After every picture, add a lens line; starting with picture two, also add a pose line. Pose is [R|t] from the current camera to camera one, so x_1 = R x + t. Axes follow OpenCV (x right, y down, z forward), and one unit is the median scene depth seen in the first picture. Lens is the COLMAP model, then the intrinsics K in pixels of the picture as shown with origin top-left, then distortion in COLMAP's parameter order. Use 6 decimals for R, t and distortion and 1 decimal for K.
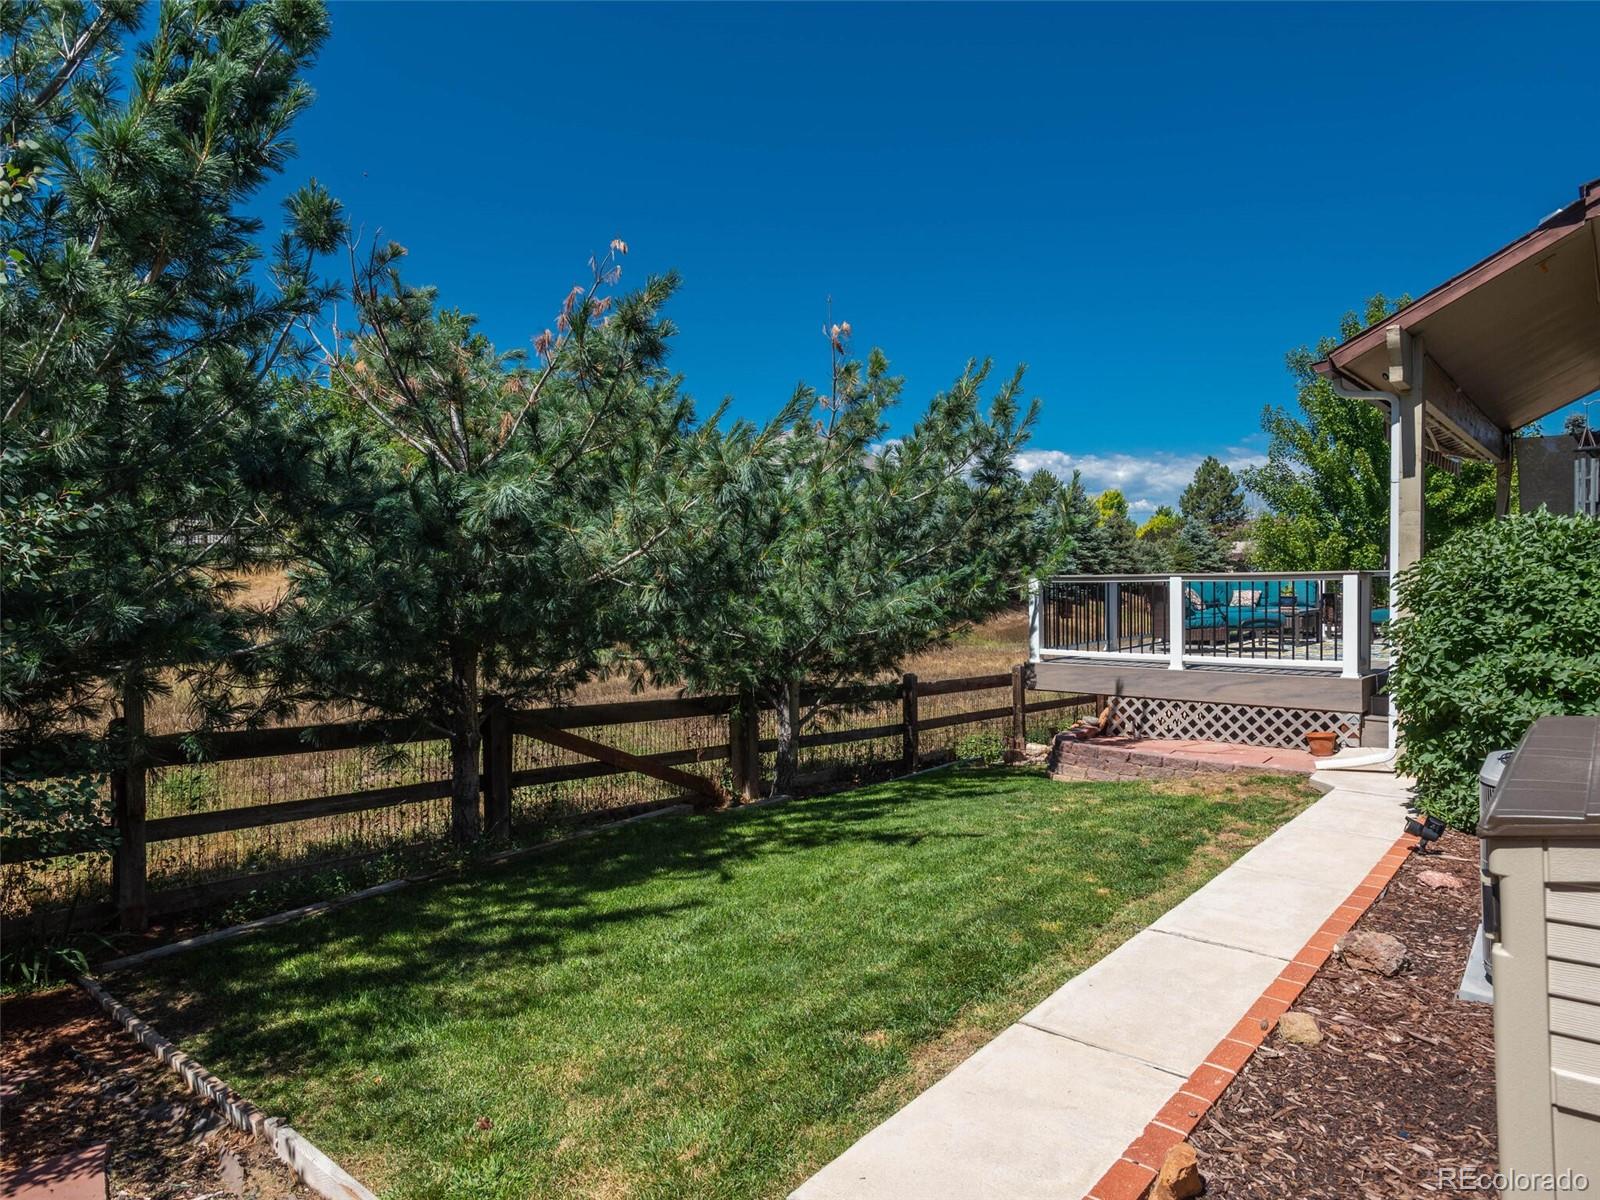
lens RADIAL K [[935.5, 0, 800.0], [0, 935.5, 600.0], [0, 0, 1]] dist [0.001314, 0.000440]
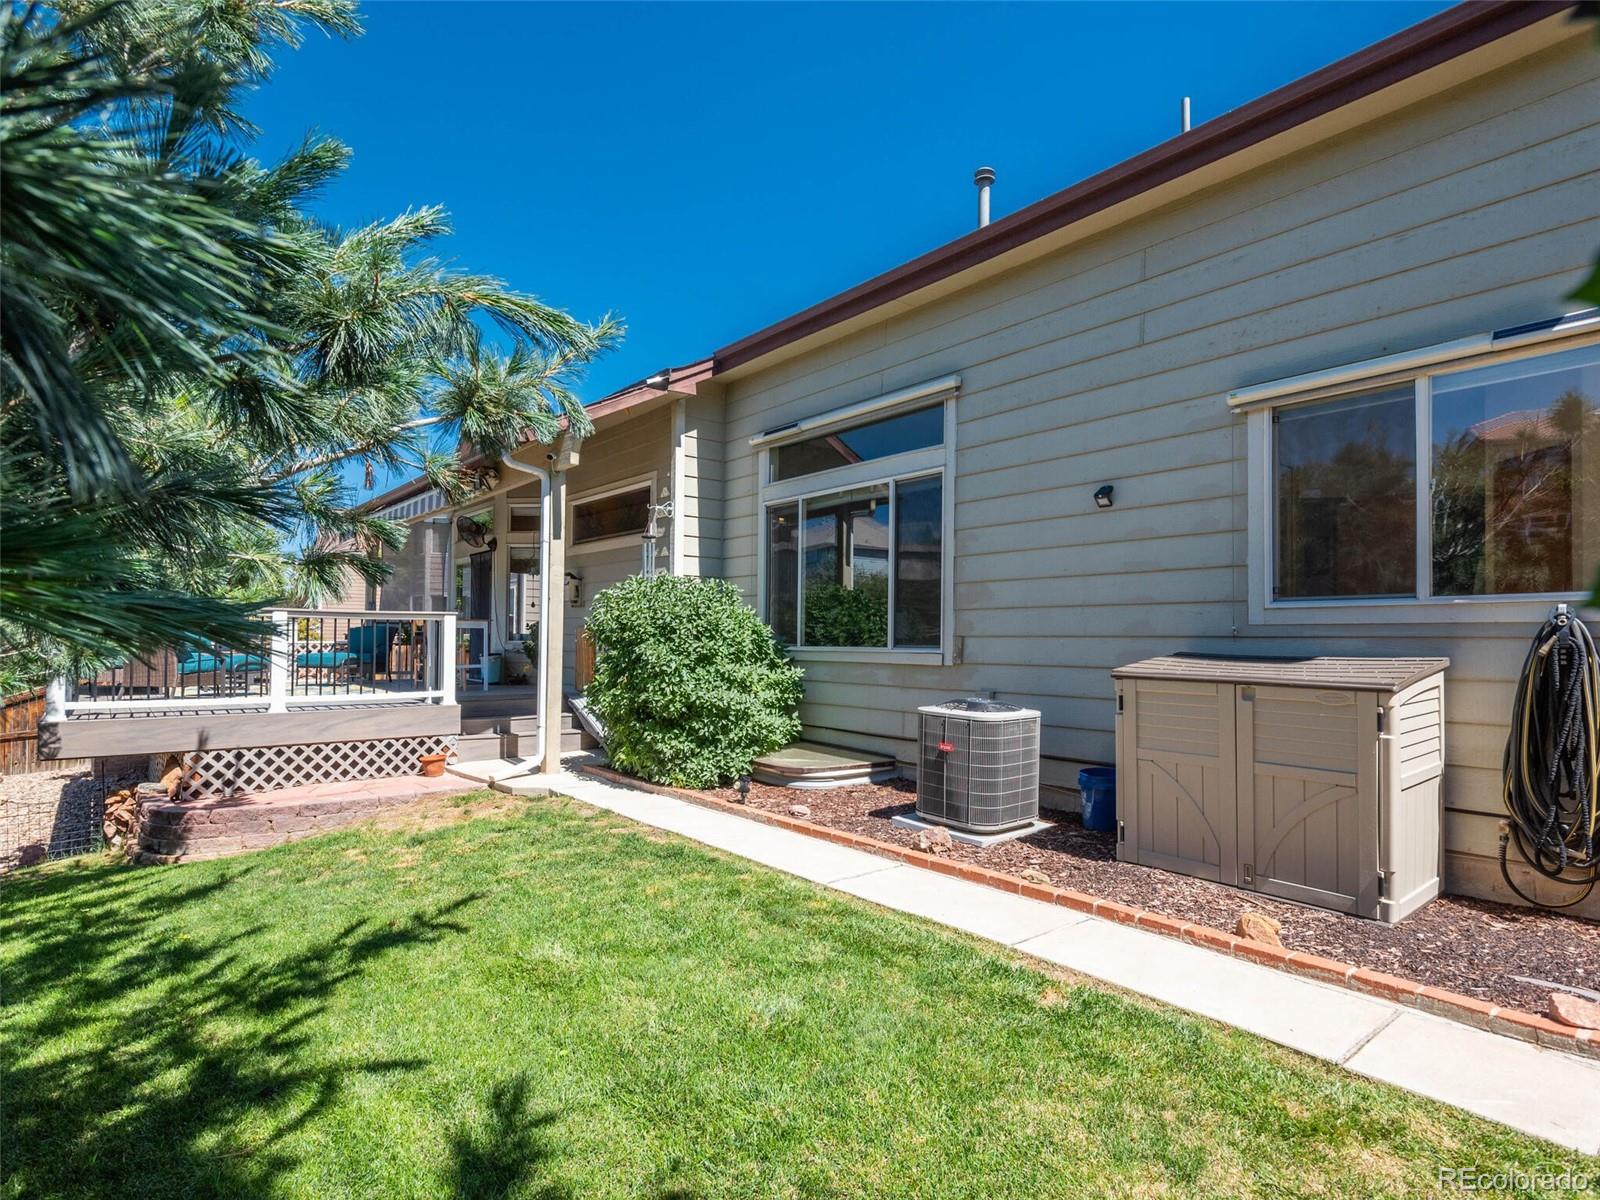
lens RADIAL K [[822.8, 0, 797.3], [0, 822.8, 593.2], [0, 0, 1]] dist [0.000784, -0.000257]
pose [[0.205001, 0.068790, 0.976341, -0.304079], [0.012440, 0.997263, -0.072876, 0.024722], [-0.978683, 0.027085, 0.203585, 0.356053]]
